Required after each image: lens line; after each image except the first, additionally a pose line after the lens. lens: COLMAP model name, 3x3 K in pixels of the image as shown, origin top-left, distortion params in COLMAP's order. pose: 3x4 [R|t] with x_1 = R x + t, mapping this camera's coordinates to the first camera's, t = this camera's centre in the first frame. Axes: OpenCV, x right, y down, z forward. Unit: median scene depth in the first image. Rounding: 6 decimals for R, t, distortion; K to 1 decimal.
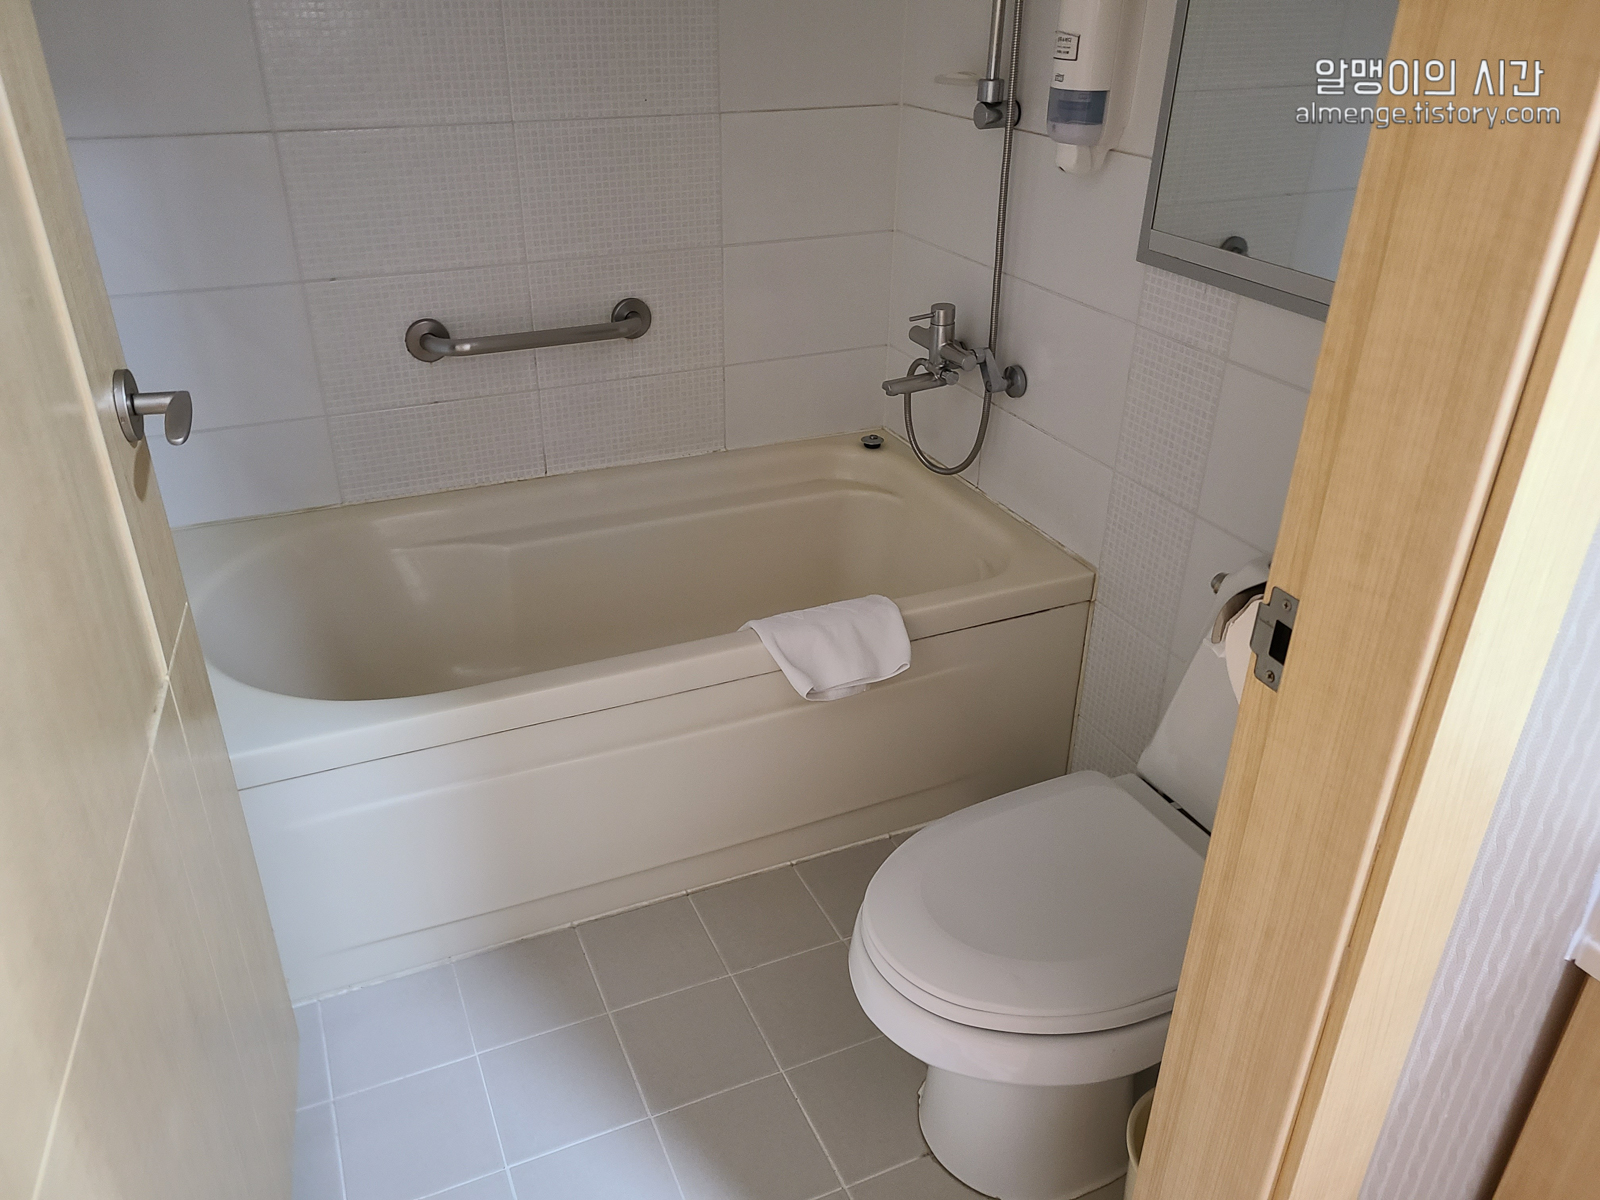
lens RADIAL K [[1202.7, 0, 769.7], [0, 1202.7, 591.9], [0, 0, 1]] dist [0.046669, -0.023639]
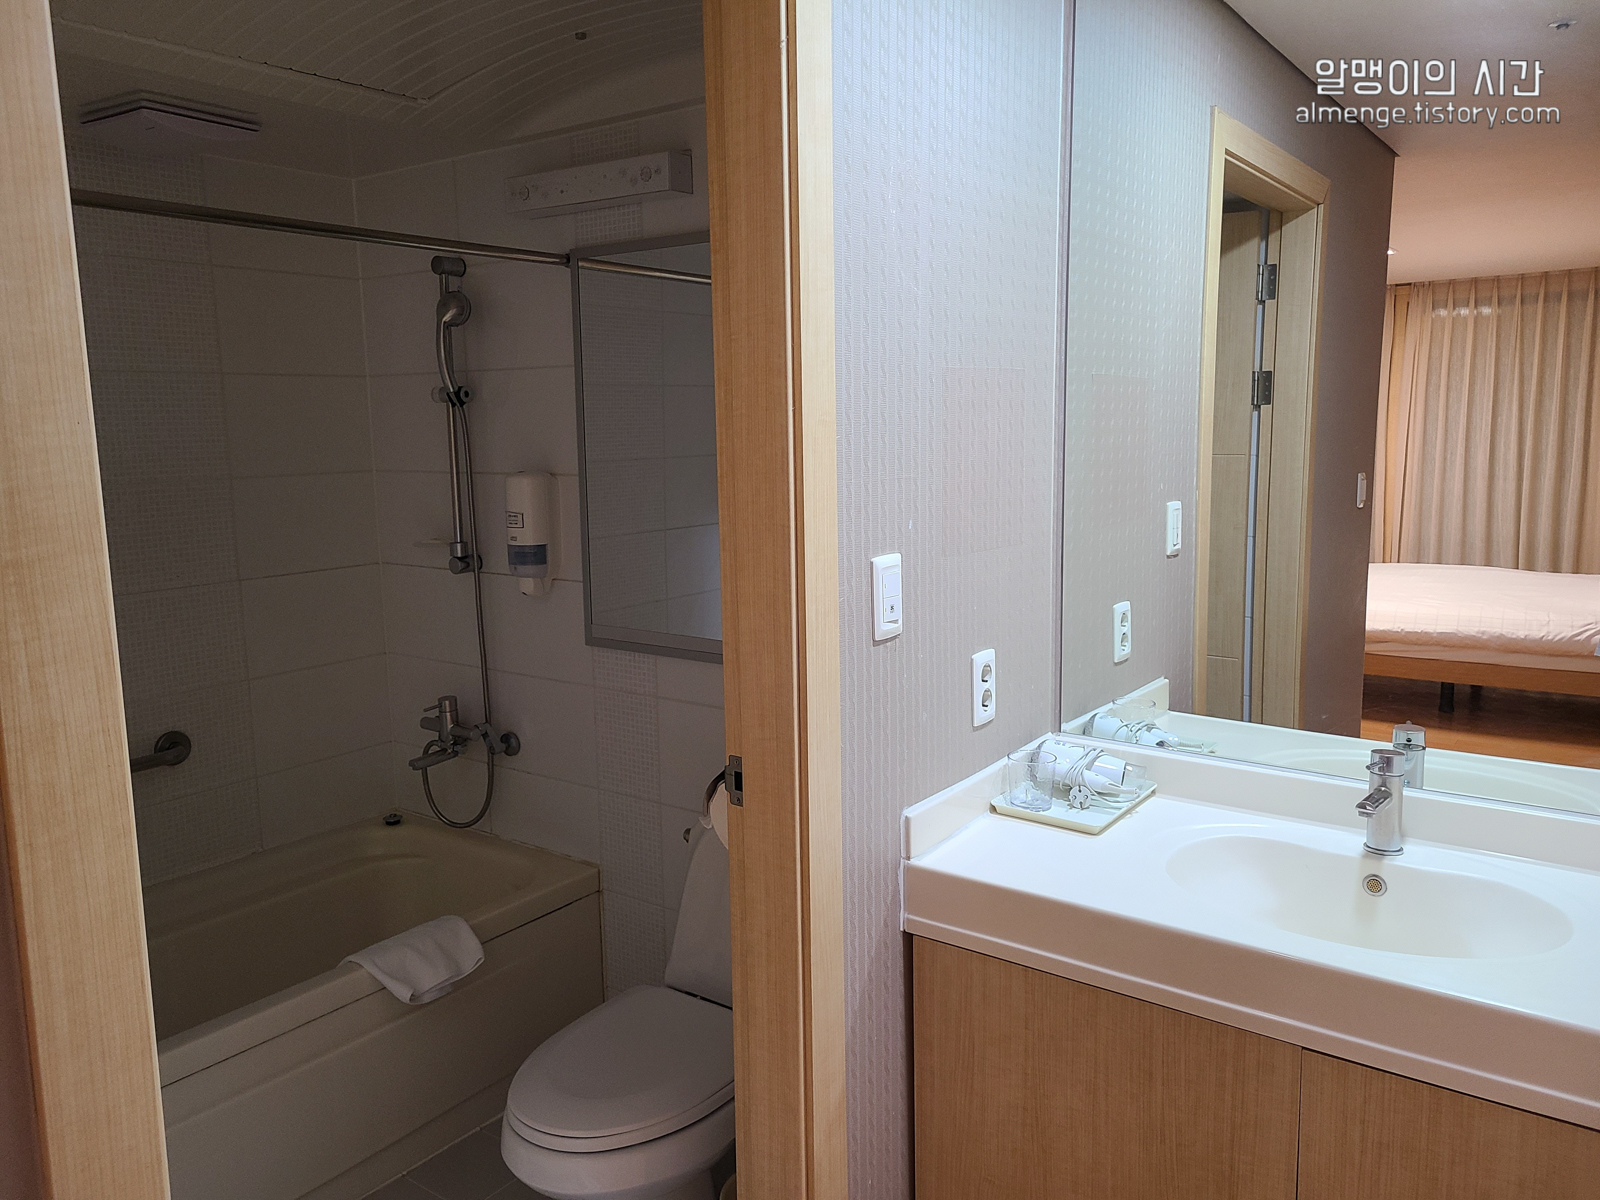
lens RADIAL K [[1202.7, 0, 801.0], [0, 1202.7, 596.8], [0, 0, 1]] dist [0.046669, -0.023639]
pose [[0.859922, -0.096251, 0.501269, -0.185739], [0.259731, 0.927924, -0.267389, 0.123344], [-0.439403, 0.360129, 0.822941, -0.325936]]
